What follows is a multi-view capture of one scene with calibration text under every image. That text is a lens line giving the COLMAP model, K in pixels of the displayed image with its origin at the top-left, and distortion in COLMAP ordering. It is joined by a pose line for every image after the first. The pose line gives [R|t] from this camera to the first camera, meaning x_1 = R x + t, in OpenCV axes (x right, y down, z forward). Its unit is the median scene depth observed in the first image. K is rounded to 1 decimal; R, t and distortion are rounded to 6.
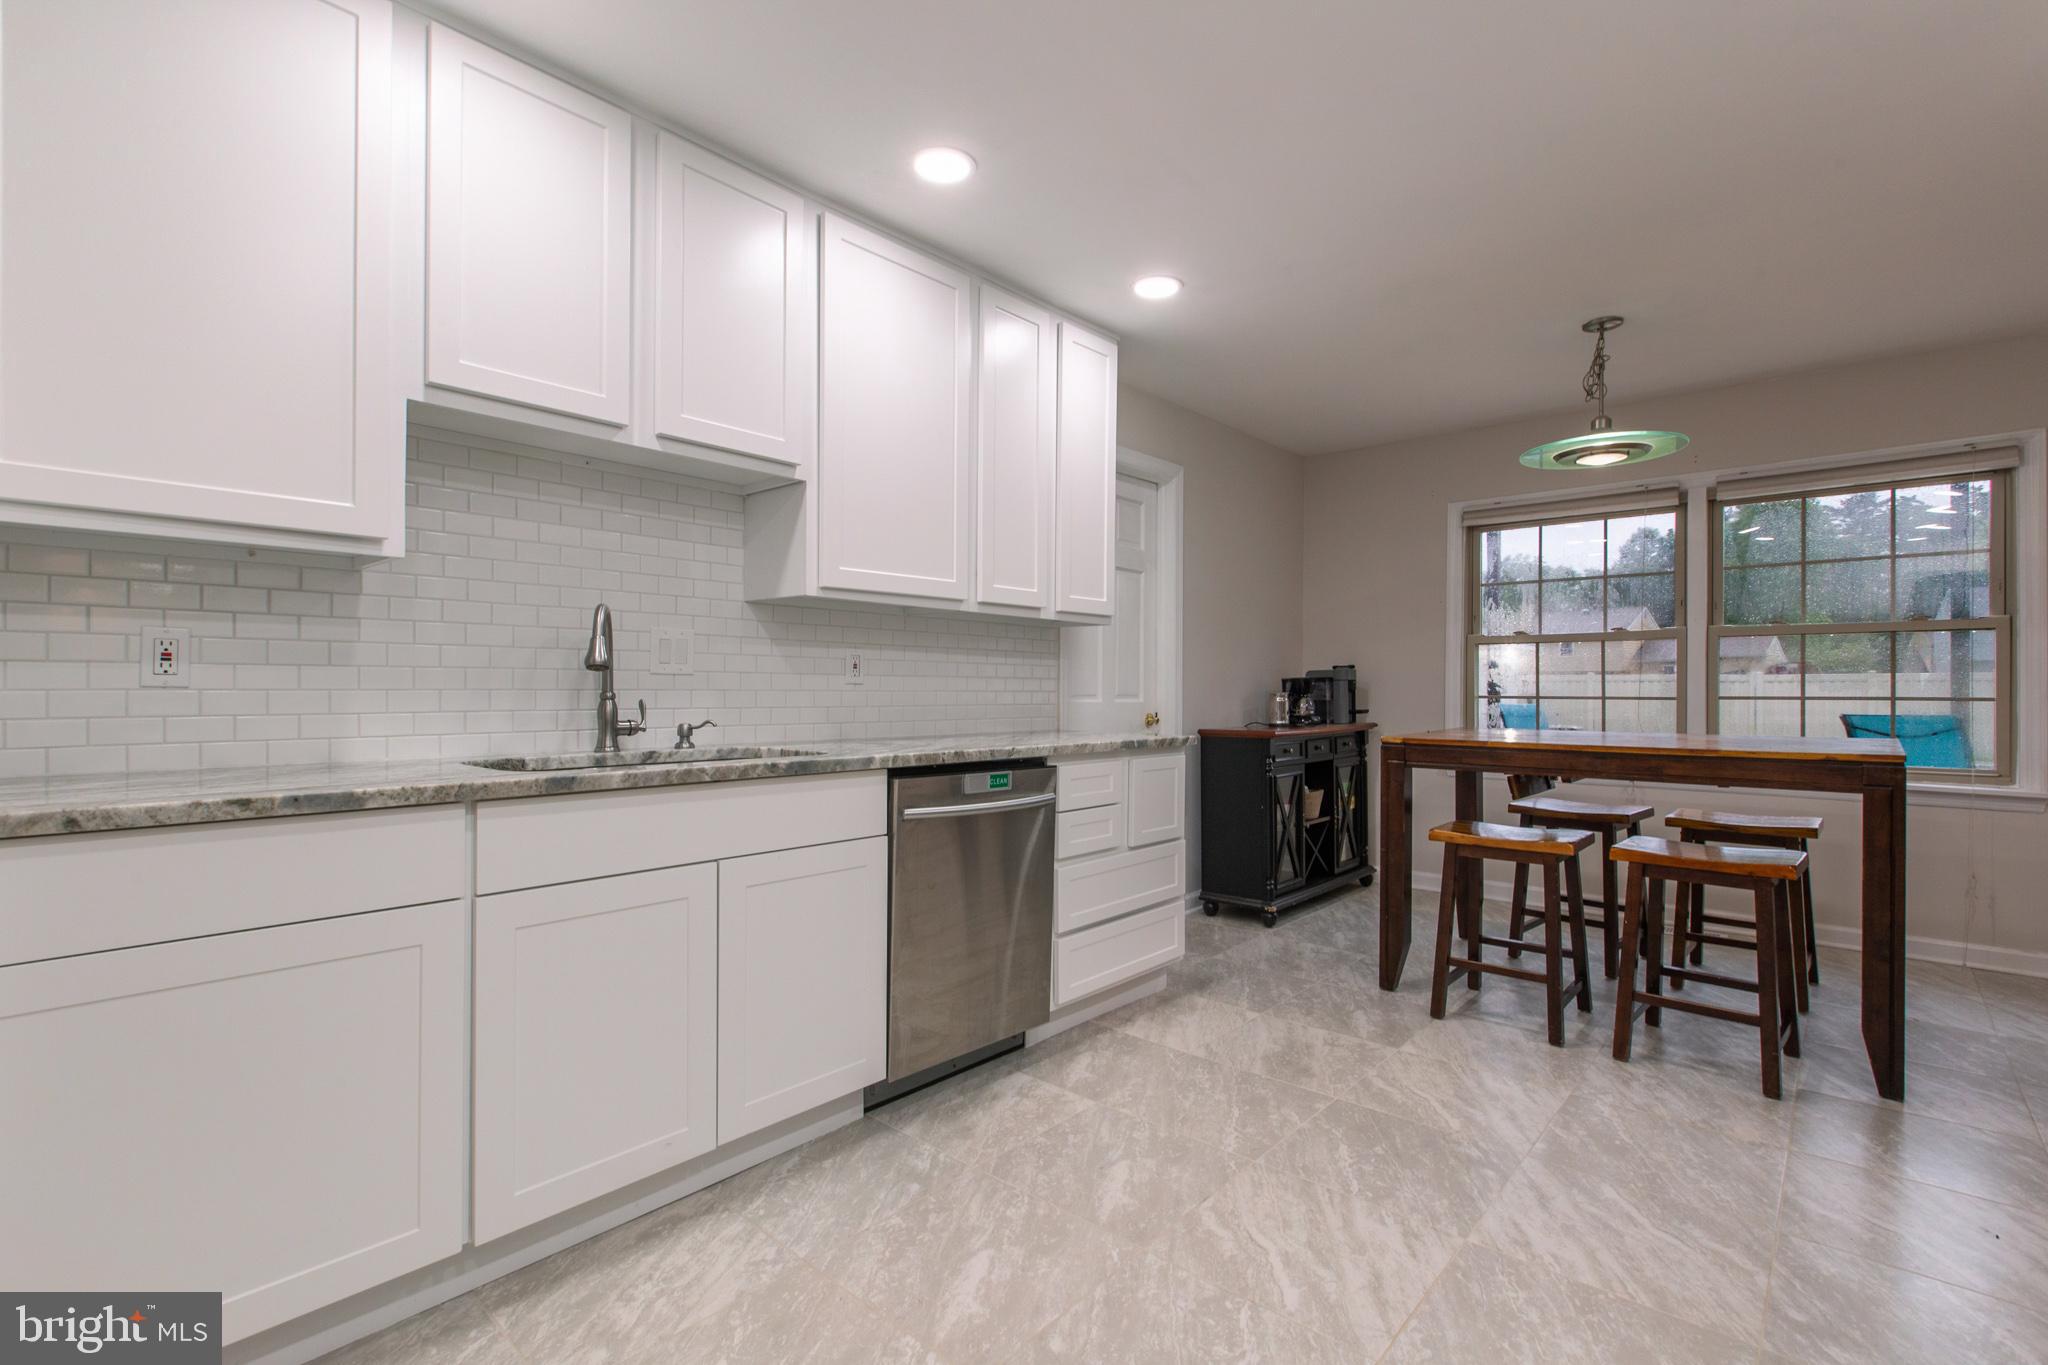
lens RADIAL K [[908.0, 0, 1009.8], [0, 908.0, 689.6], [0, 0, 1]] dist [-0.001862, 0.000144]
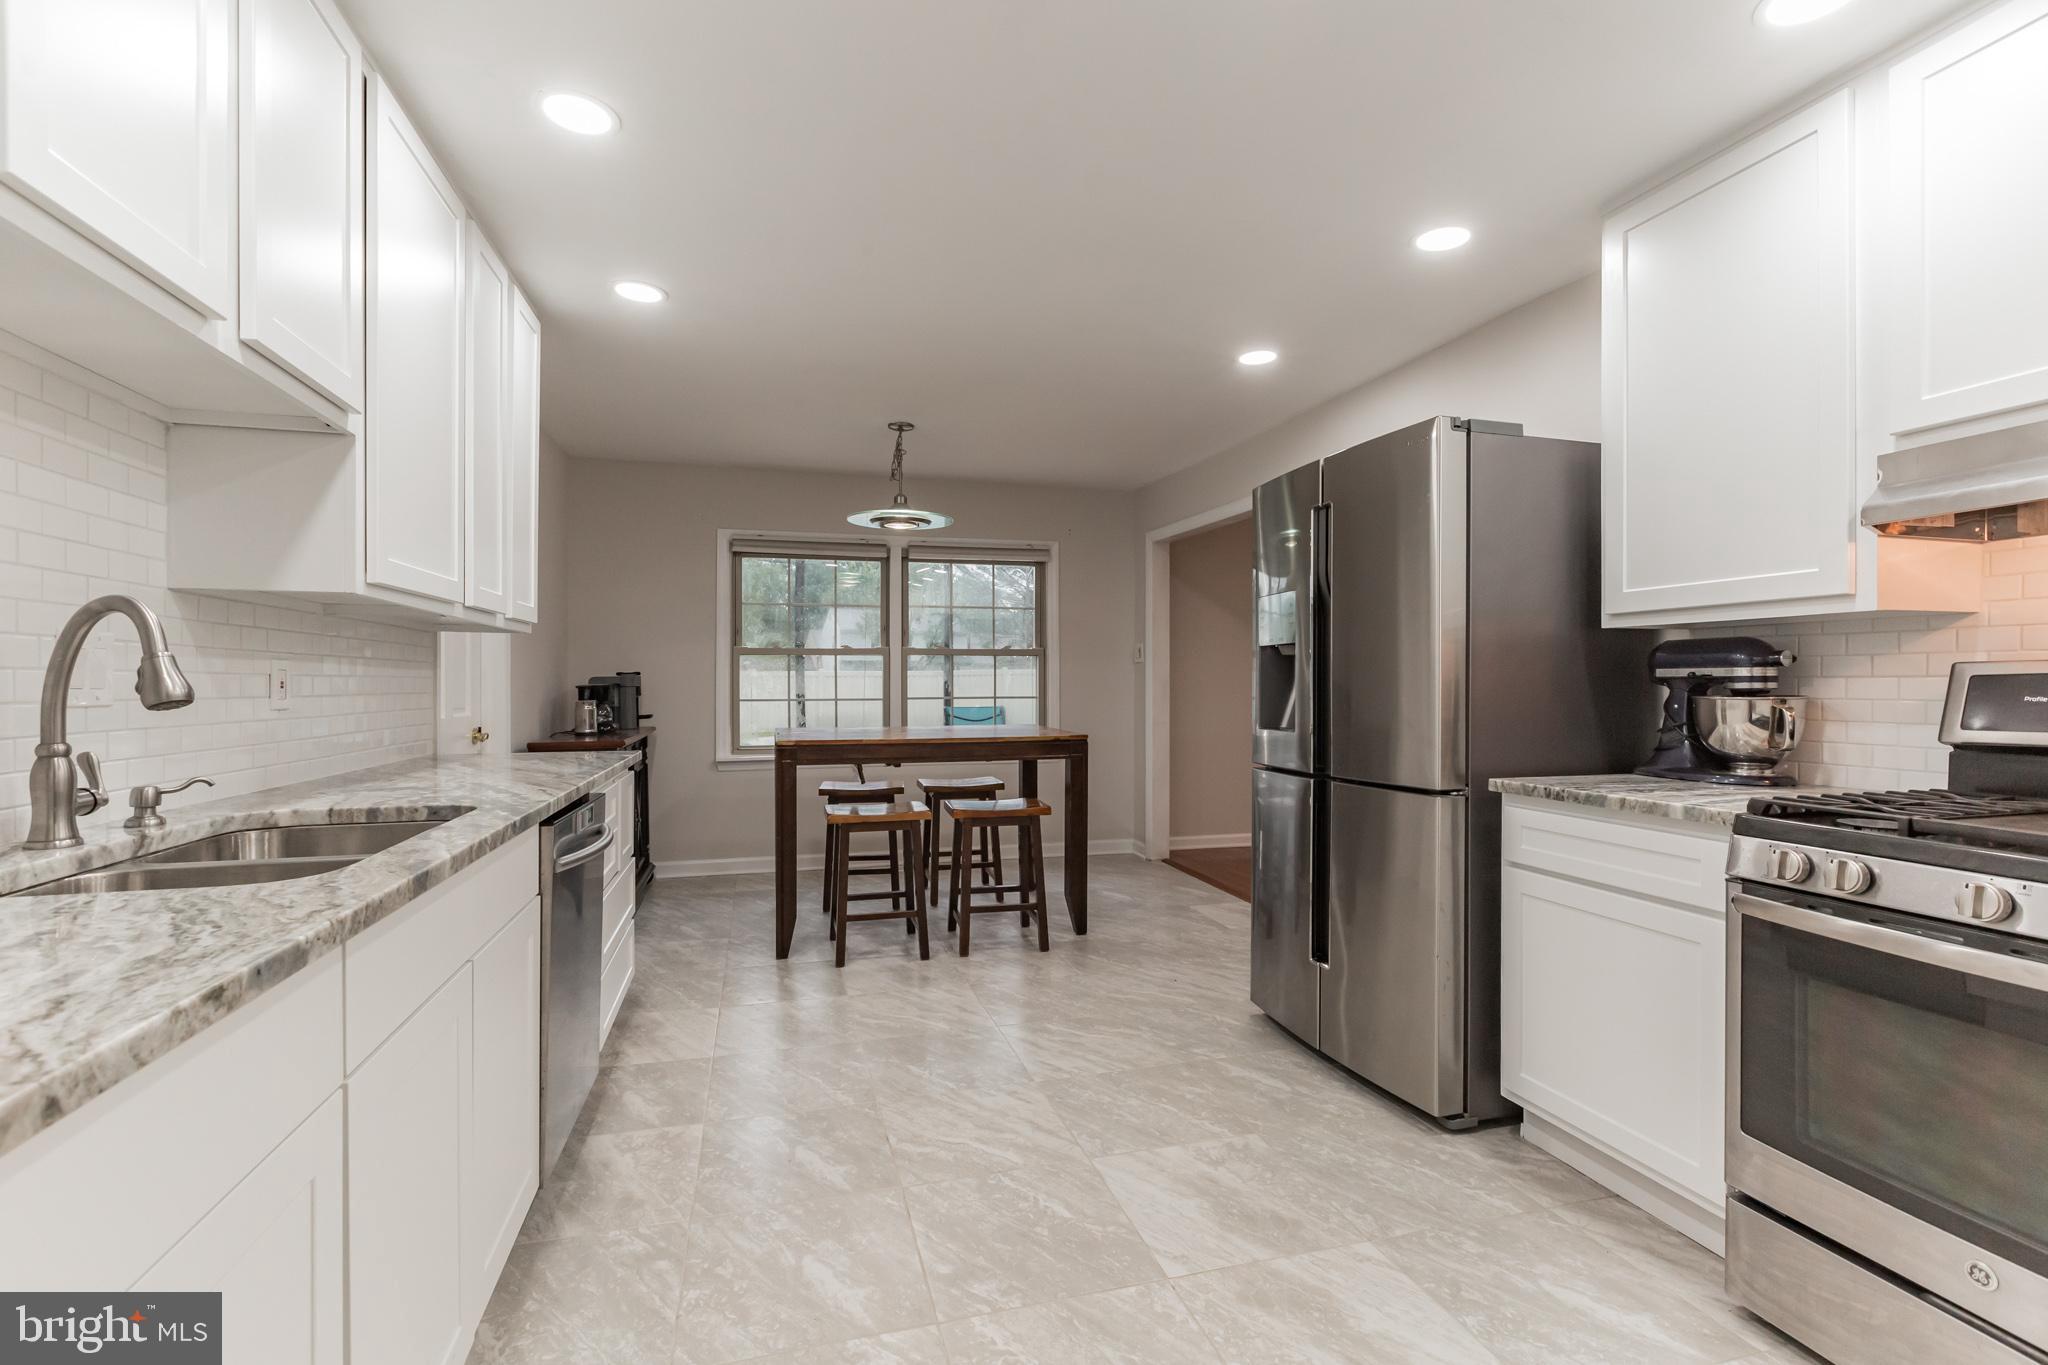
lens RADIAL K [[908.0, 0, 1009.8], [0, 908.0, 689.6], [0, 0, 1]] dist [-0.001862, 0.000144]
pose [[0.551497, -0.010697, 0.834108, -0.500521], [0.004871, 0.999942, 0.009603, -0.028945], [-0.834162, -0.001233, 0.551518, 0.152002]]
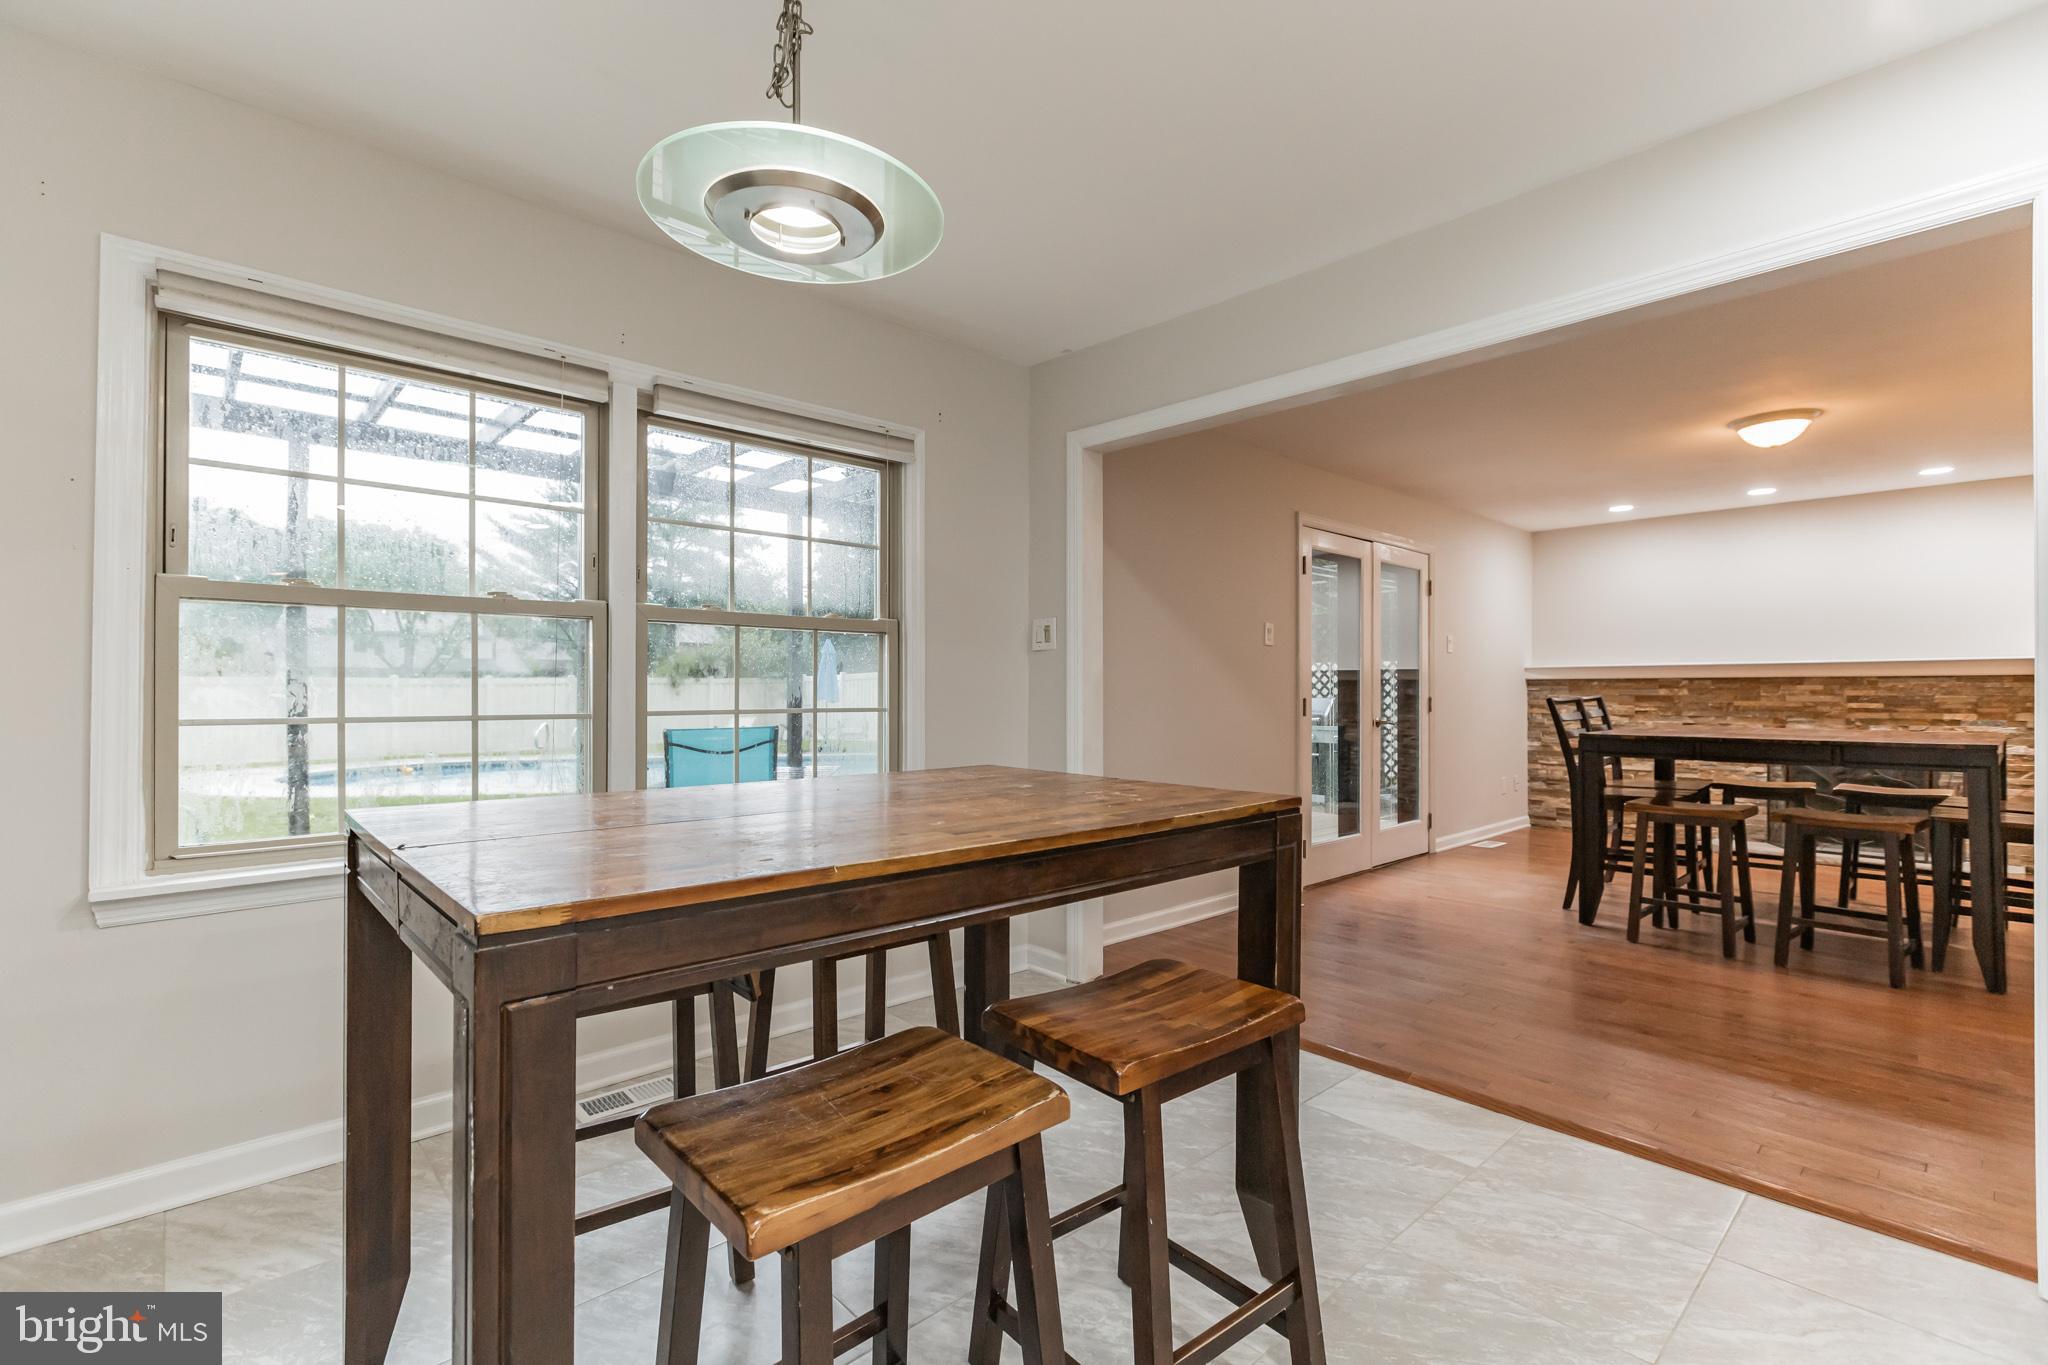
lens RADIAL K [[908.0, 0, 1009.8], [0, 908.0, 689.6], [0, 0, 1]] dist [-0.001862, 0.000144]
pose [[0.095780, -0.002067, 0.995400, 0.256522], [-0.000907, 0.999997, 0.002164, -0.016874], [-0.995402, -0.001110, 0.095778, 1.116129]]
